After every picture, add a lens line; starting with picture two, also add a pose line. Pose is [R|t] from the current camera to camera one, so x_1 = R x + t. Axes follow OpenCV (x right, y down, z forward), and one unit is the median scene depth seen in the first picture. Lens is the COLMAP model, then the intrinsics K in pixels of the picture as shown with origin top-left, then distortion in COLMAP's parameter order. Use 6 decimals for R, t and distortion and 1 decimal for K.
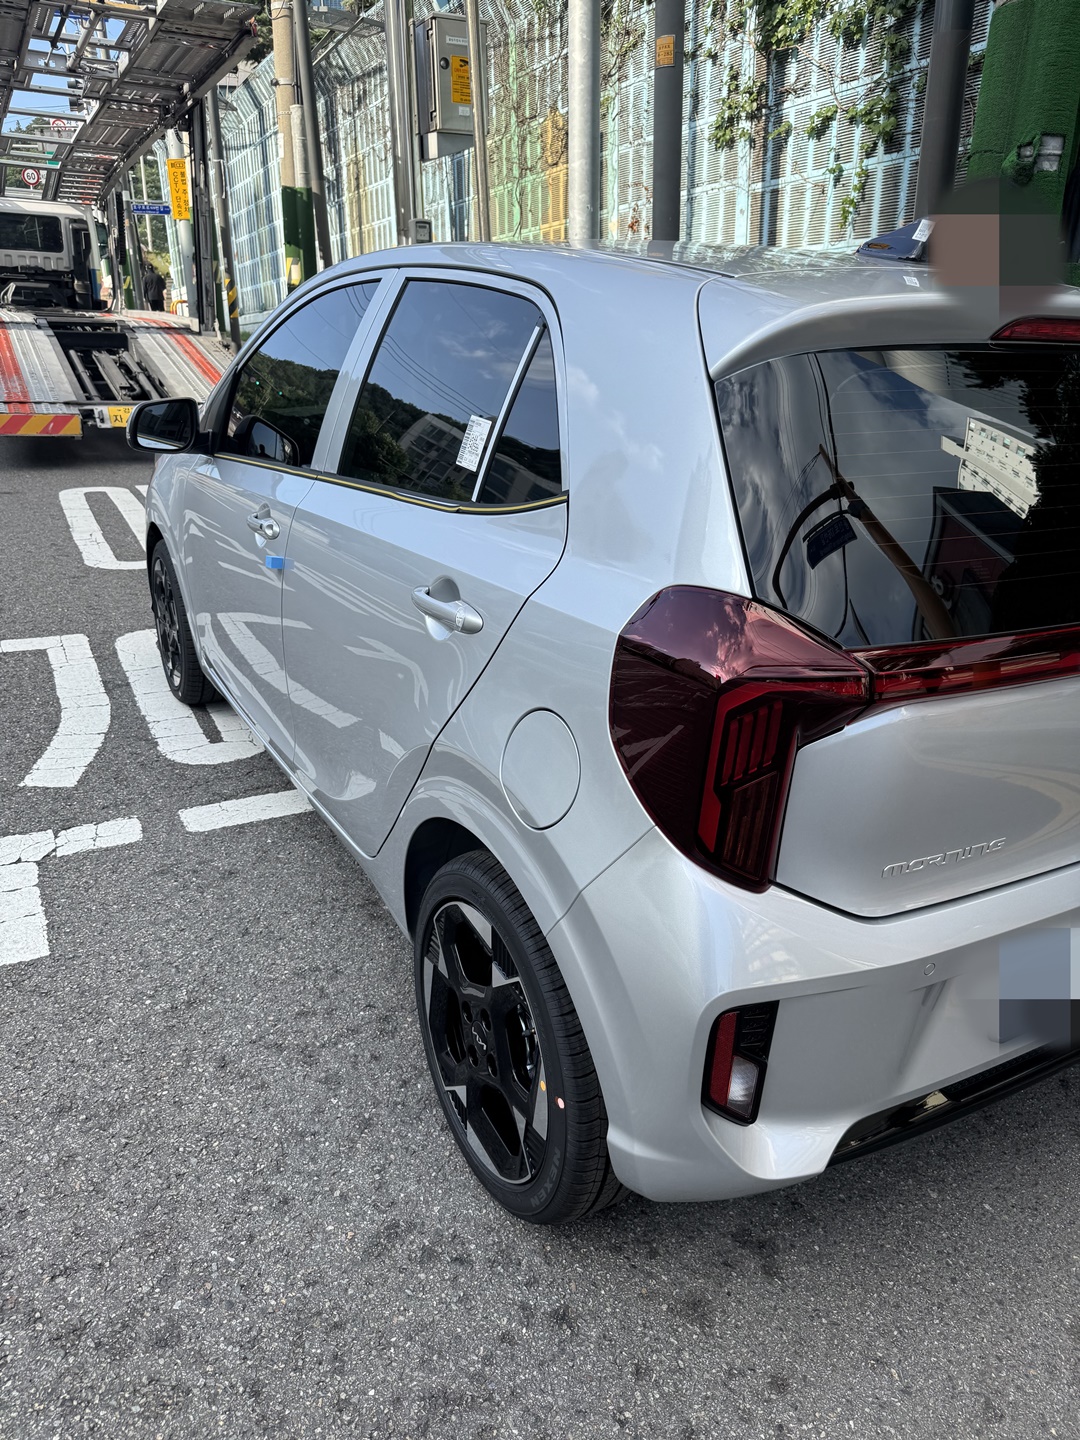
lens RADIAL K [[1008.0, 0, 562.1], [0, 1008.0, 718.7], [0, 0, 1]] dist [0.002757, -0.005561]
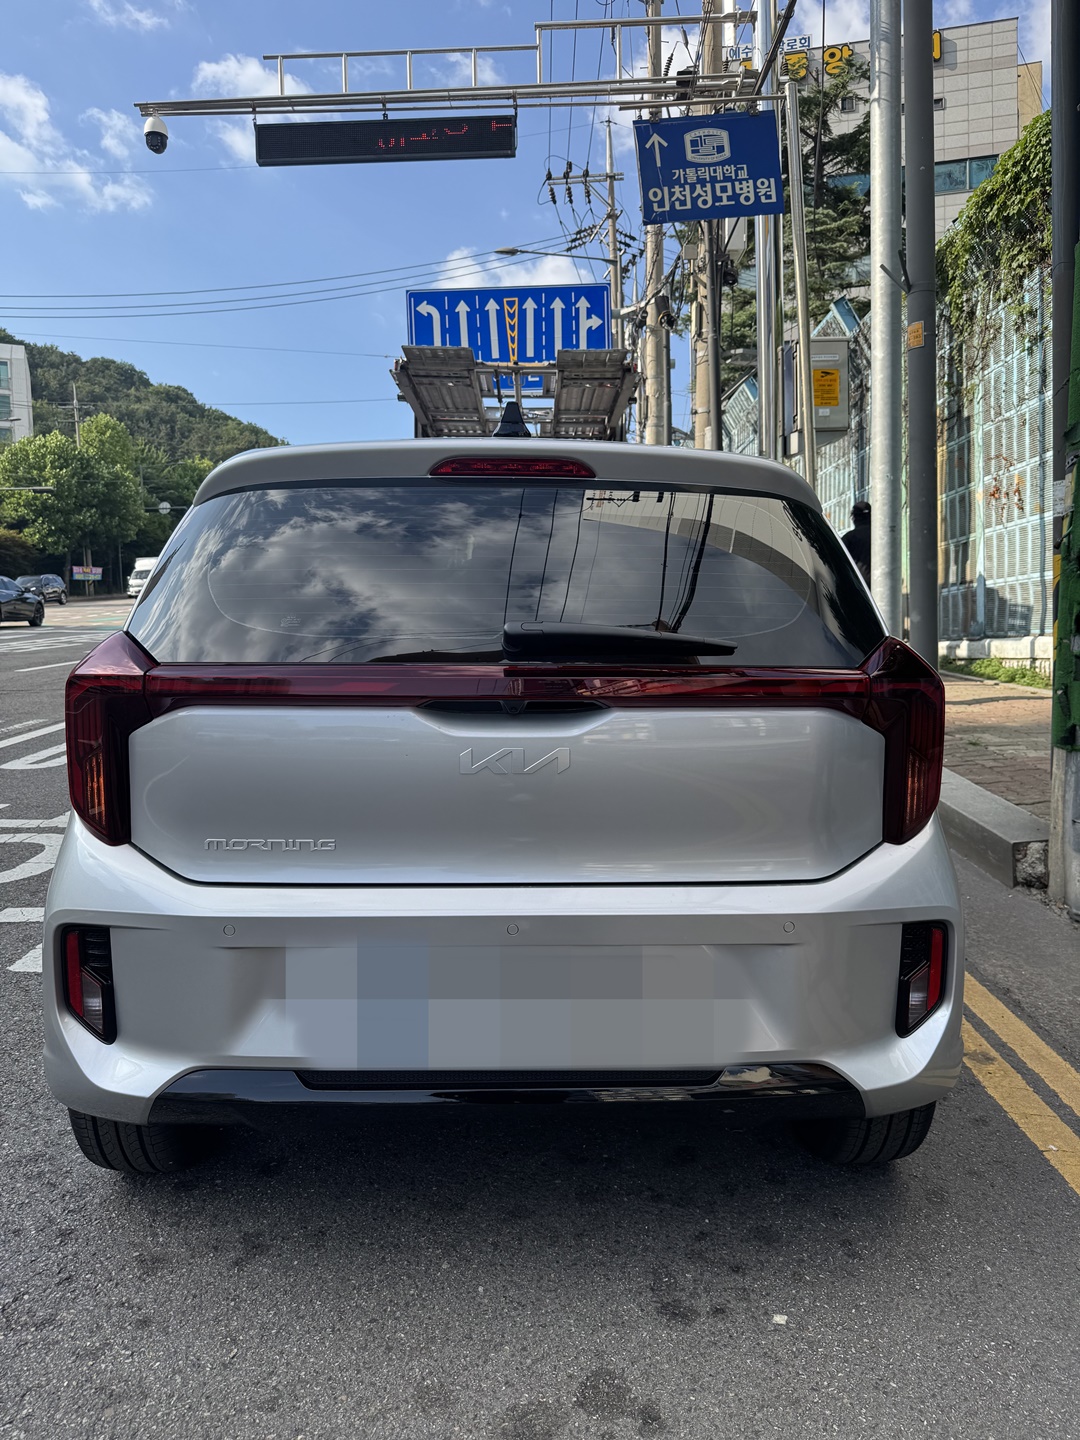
lens RADIAL K [[1008.0, 0, 562.1], [0, 1008.0, 718.7], [0, 0, 1]] dist [0.002757, -0.005561]
pose [[0.893396, 0.022541, -0.448703, 0.150303], [-0.141512, 0.962021, -0.233430, 0.026766], [0.426400, 0.272042, 0.862656, 0.004374]]
